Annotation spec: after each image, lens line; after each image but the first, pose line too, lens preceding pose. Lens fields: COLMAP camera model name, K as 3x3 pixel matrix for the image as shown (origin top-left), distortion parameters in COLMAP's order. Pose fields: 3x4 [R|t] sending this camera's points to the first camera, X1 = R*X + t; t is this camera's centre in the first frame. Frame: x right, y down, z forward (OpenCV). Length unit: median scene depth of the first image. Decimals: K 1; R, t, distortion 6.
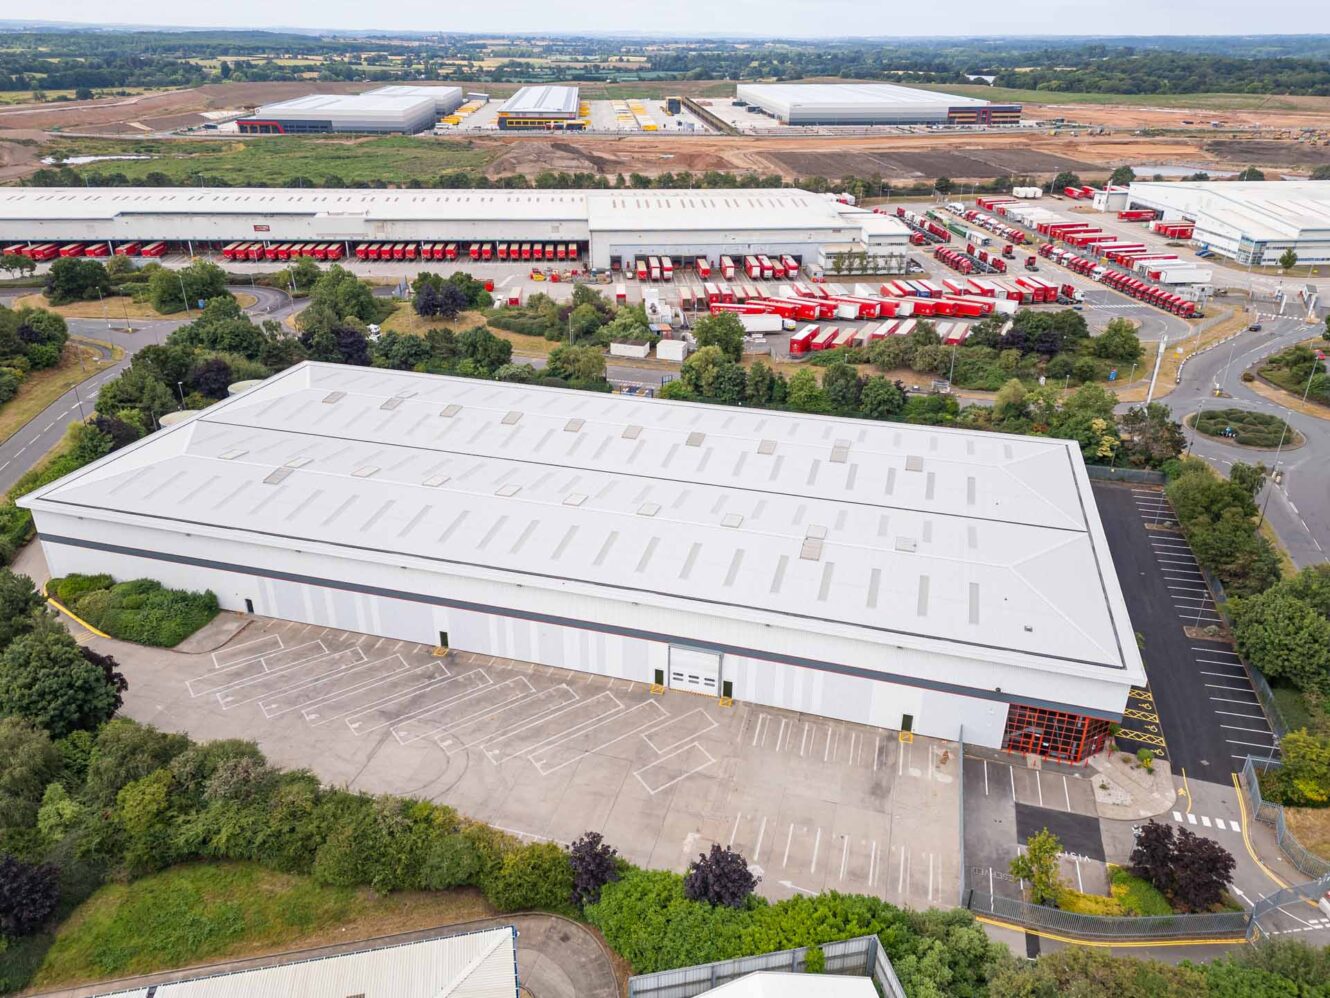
lens RADIAL K [[937.2, 0, 665.0], [0, 937.2, 499.0], [0, 0, 1]] dist [0.069008, -0.058209]
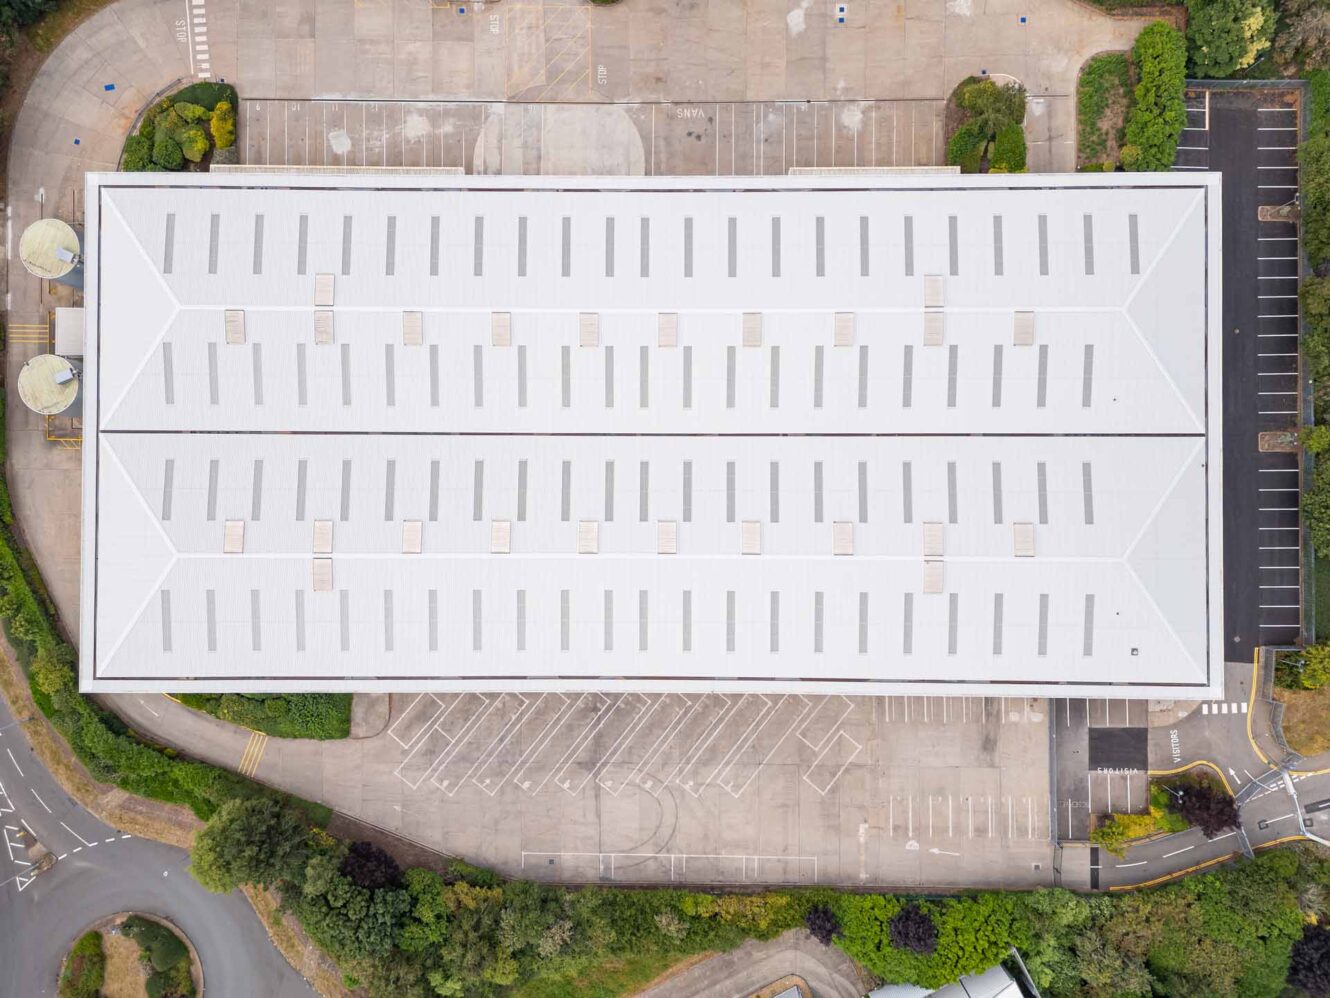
lens RADIAL K [[937.2, 0, 665.0], [0, 937.2, 499.0], [0, 0, 1]] dist [0.069008, -0.058209]
pose [[0.962859, -0.269647, -0.013868, -0.082614], [0.134409, 0.434136, 0.890764, -0.918290], [-0.234171, -0.859544, 0.454255, 0.686180]]
